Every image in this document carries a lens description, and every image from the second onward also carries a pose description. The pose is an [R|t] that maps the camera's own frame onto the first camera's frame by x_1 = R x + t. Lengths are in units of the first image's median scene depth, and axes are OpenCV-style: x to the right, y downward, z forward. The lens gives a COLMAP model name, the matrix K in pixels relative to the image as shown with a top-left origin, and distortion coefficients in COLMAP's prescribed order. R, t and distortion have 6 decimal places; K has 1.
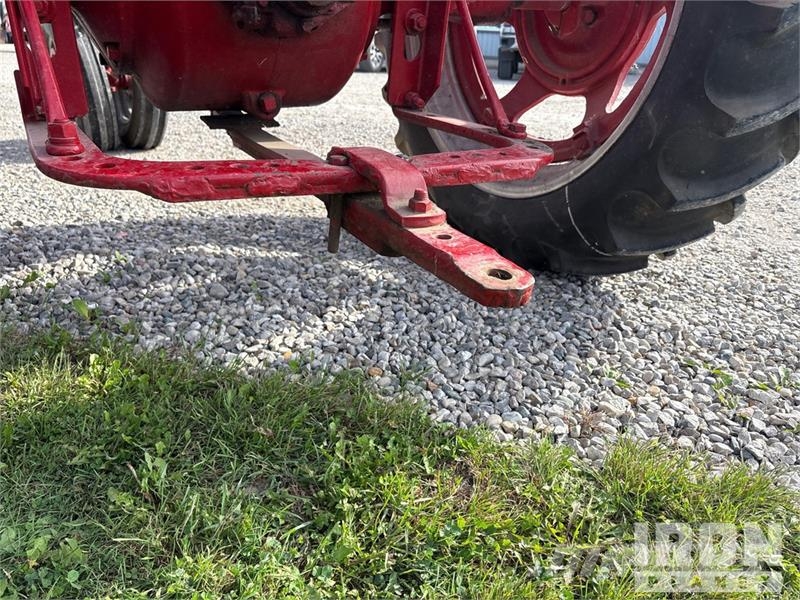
lens RADIAL K [[609.4, 0, 396.9], [0, 609.4, 292.2], [0, 0, 1]] dist [0.044411, -0.045323]
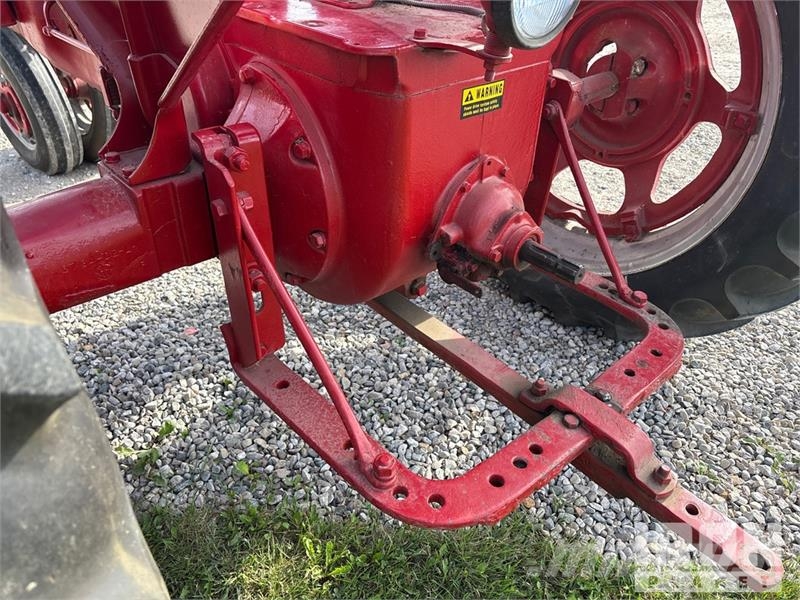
lens RADIAL K [[609.4, 0, 398.2], [0, 609.4, 297.4], [0, 0, 1]] dist [0.044411, -0.045323]
pose [[0.979978, -0.114738, 0.162722, -0.399150], [0.080126, 0.975427, 0.205238, -0.486312], [-0.182272, -0.188090, 0.965090, -0.042918]]
